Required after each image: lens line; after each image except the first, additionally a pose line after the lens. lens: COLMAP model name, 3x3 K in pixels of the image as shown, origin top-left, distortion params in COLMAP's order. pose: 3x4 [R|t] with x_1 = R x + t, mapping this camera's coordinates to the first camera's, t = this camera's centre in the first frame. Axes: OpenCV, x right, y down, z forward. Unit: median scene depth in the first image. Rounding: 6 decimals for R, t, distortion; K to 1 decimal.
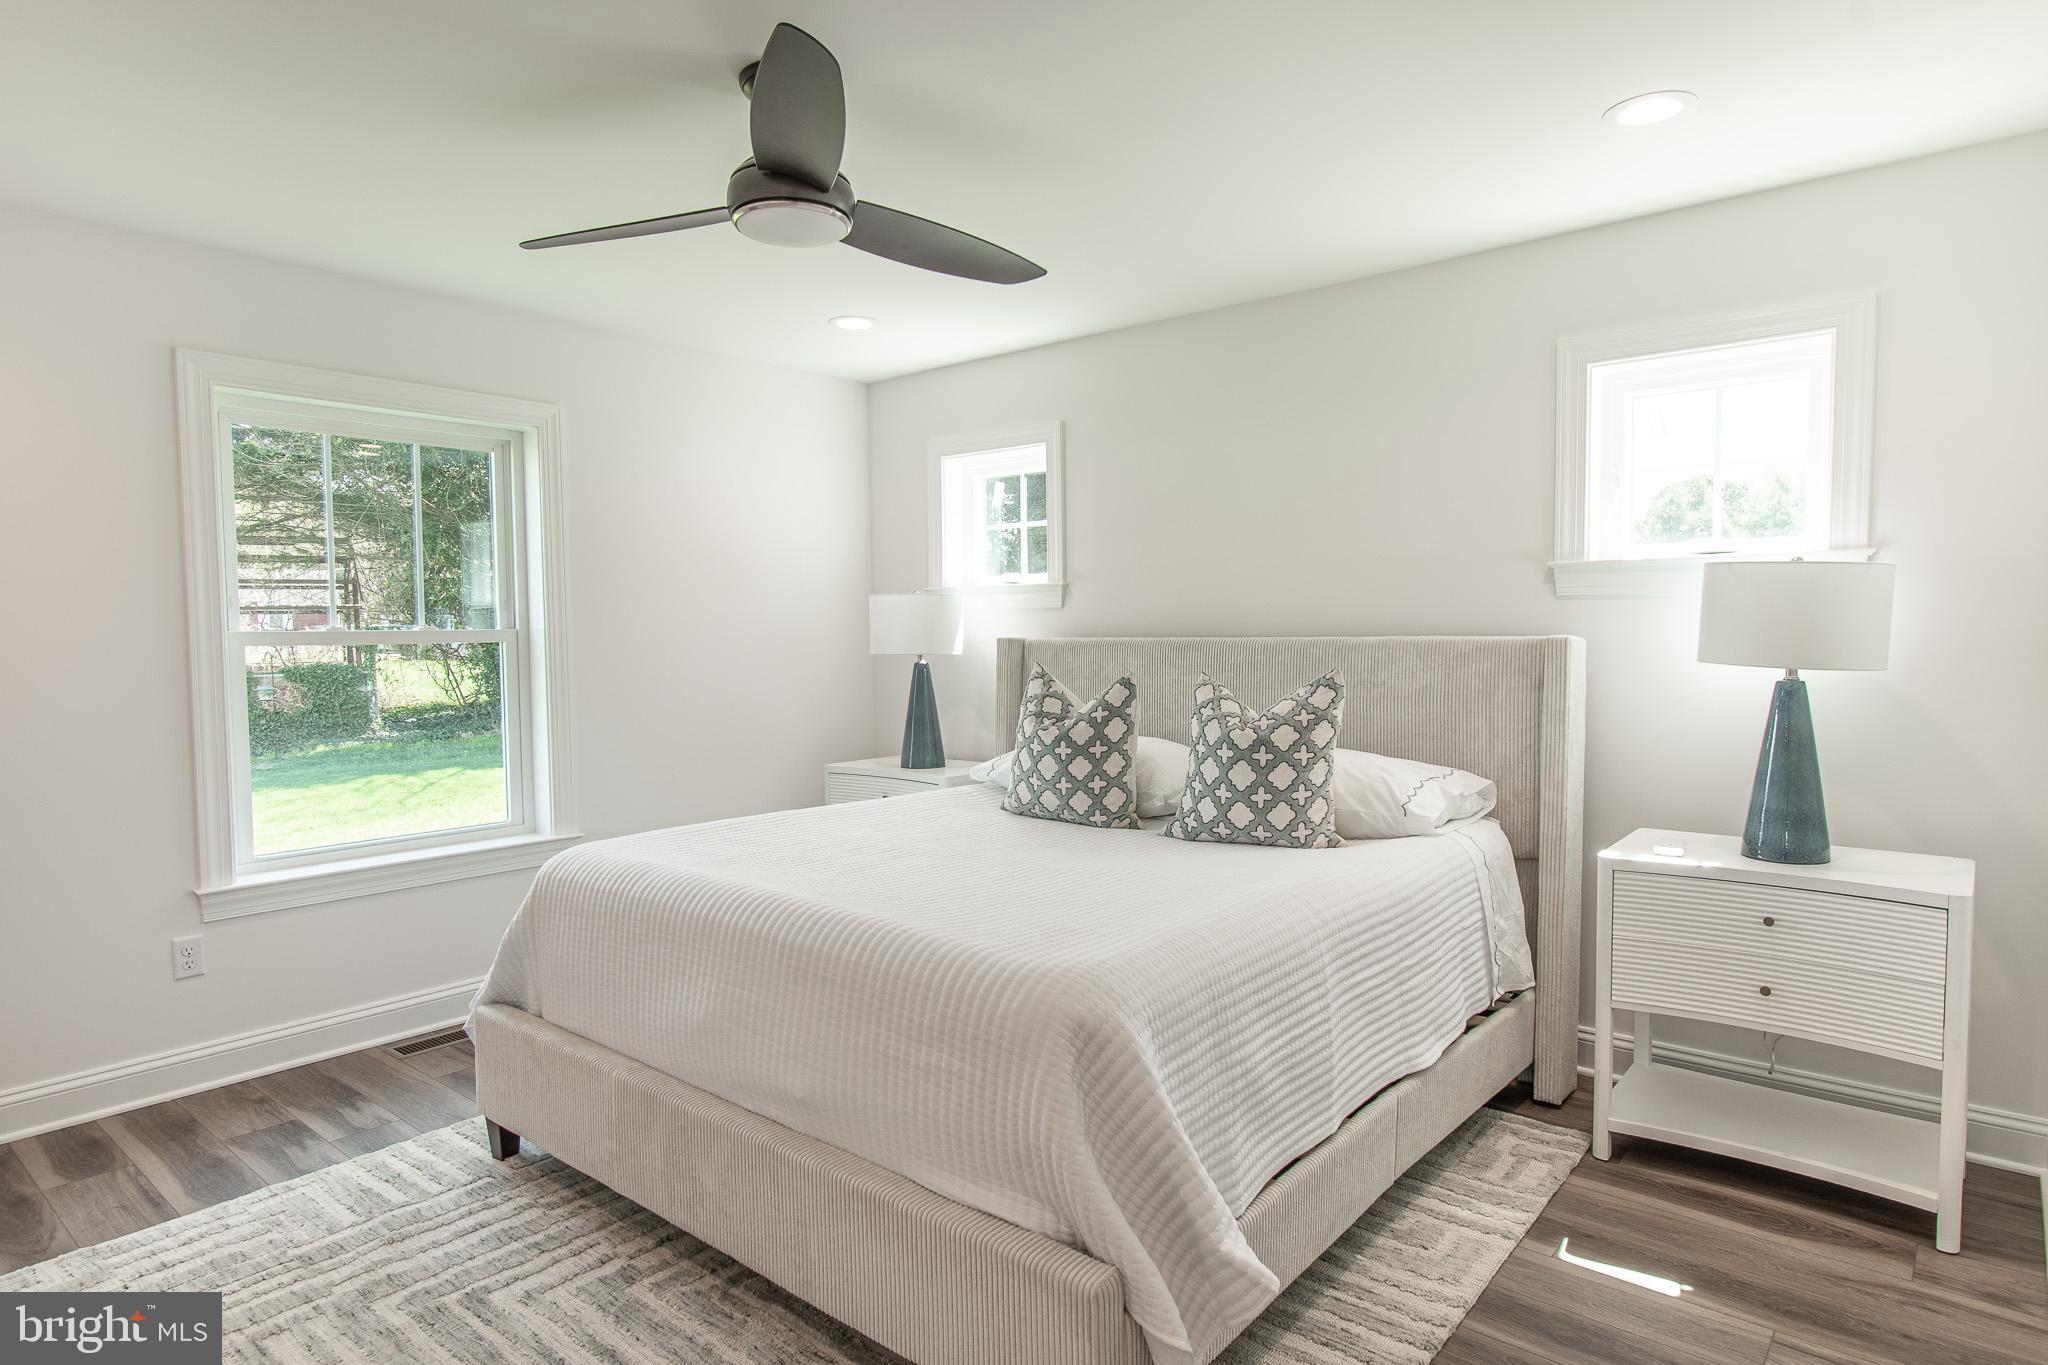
lens RADIAL K [[1139.4, 0, 1021.7], [0, 1139.4, 695.2], [0, 0, 1]] dist [-0.003249, -0.000299]
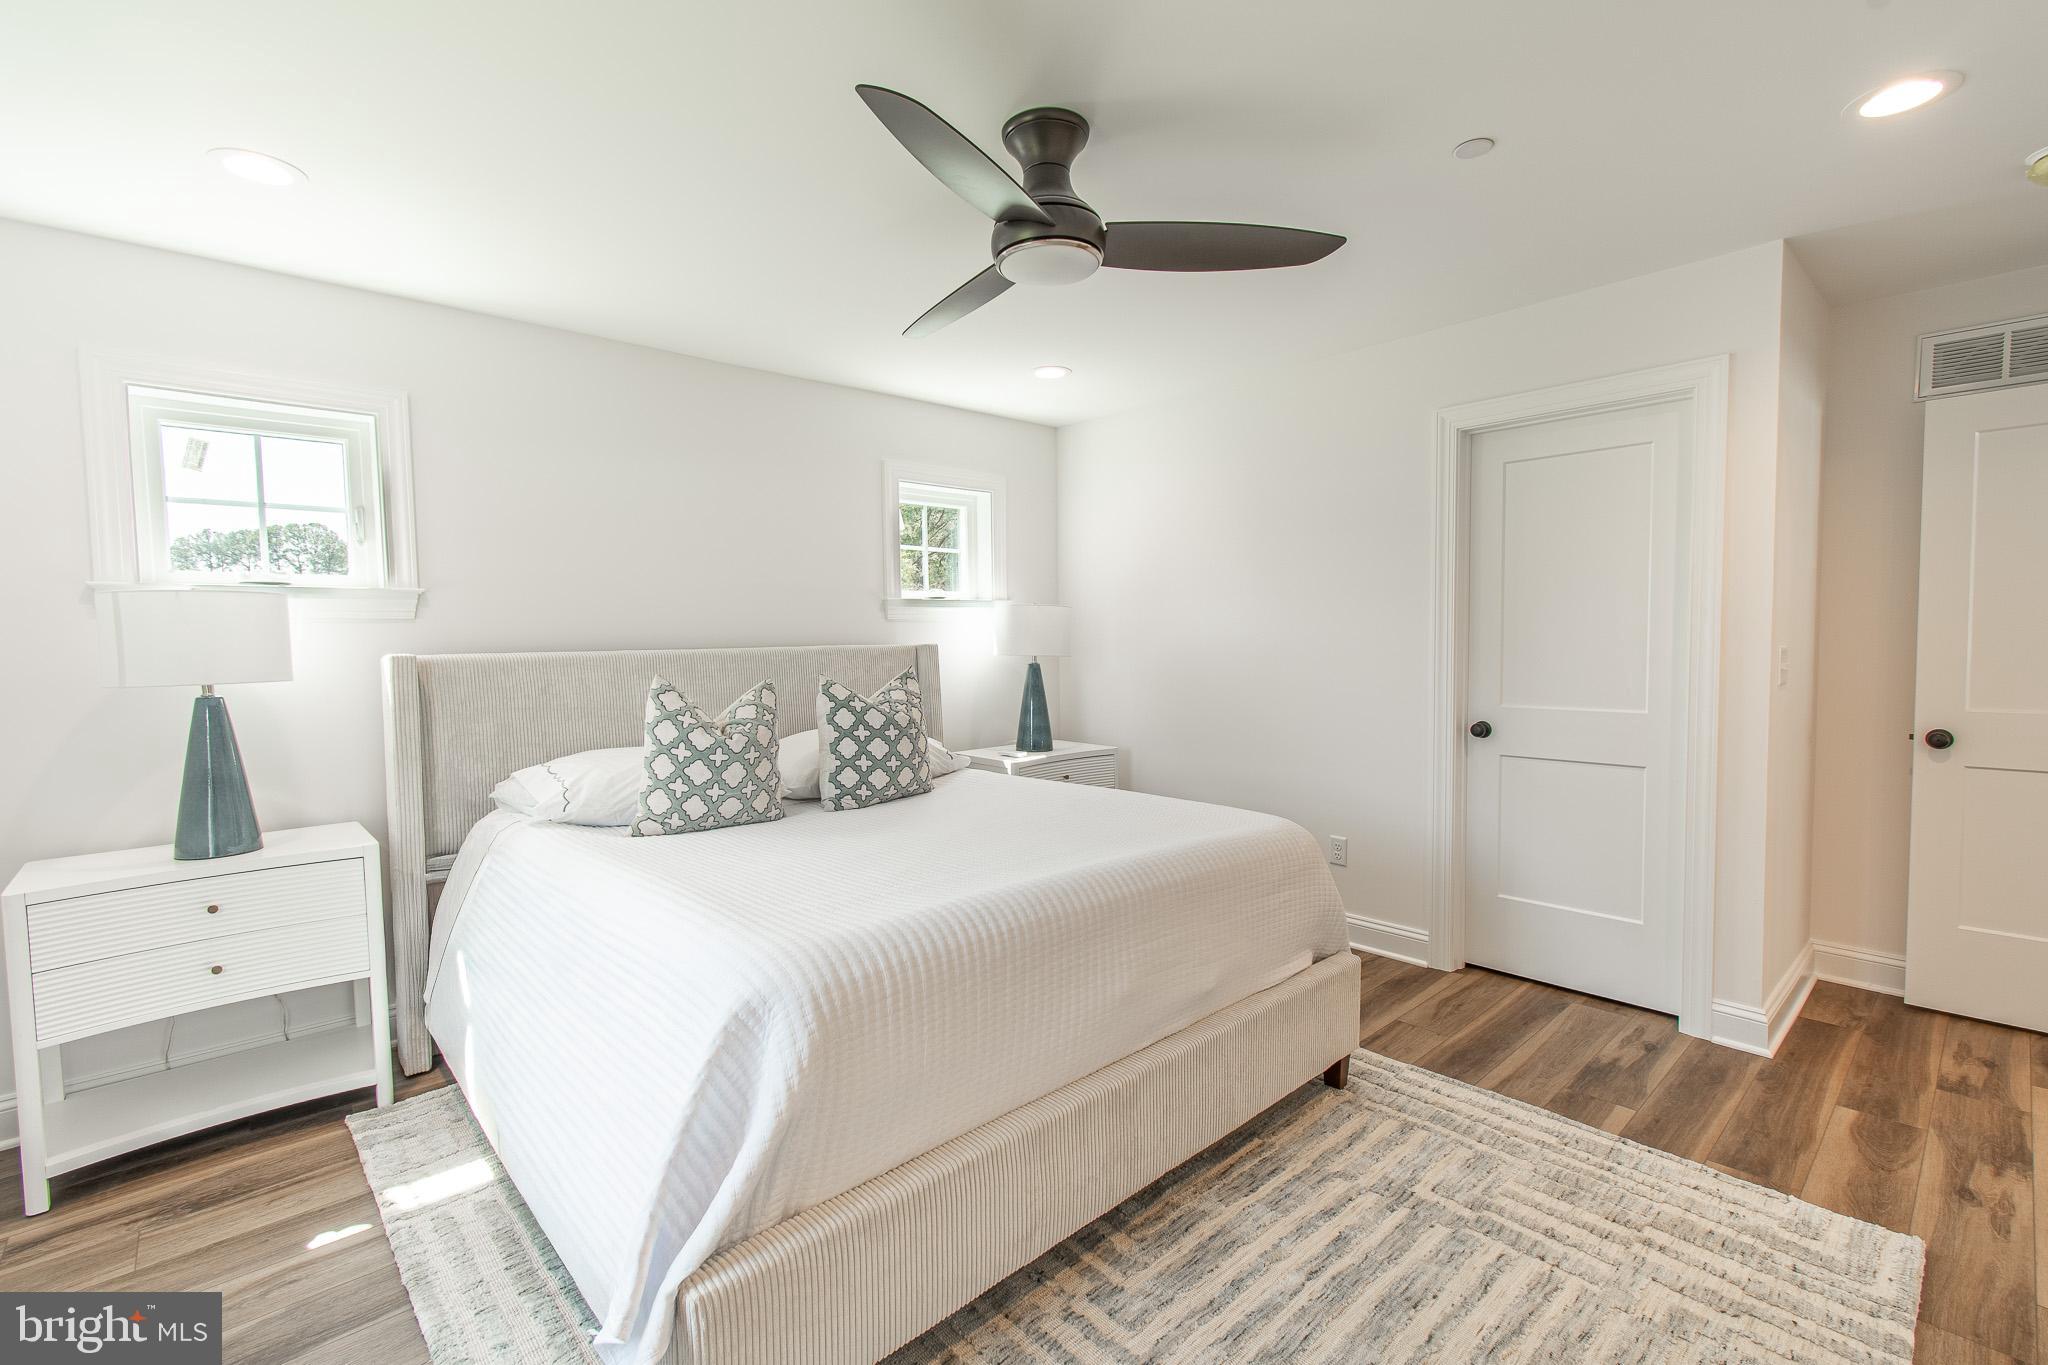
lens RADIAL K [[894.8, 0, 1024.0], [0, 894.8, 682.5], [0, 0, 1]] dist [0.001850, -0.000648]
pose [[0.140271, -0.045908, 0.989048, -0.788876], [0.068682, 0.996969, 0.036535, -0.032989], [-0.987728, 0.062805, 0.142999, 0.670428]]
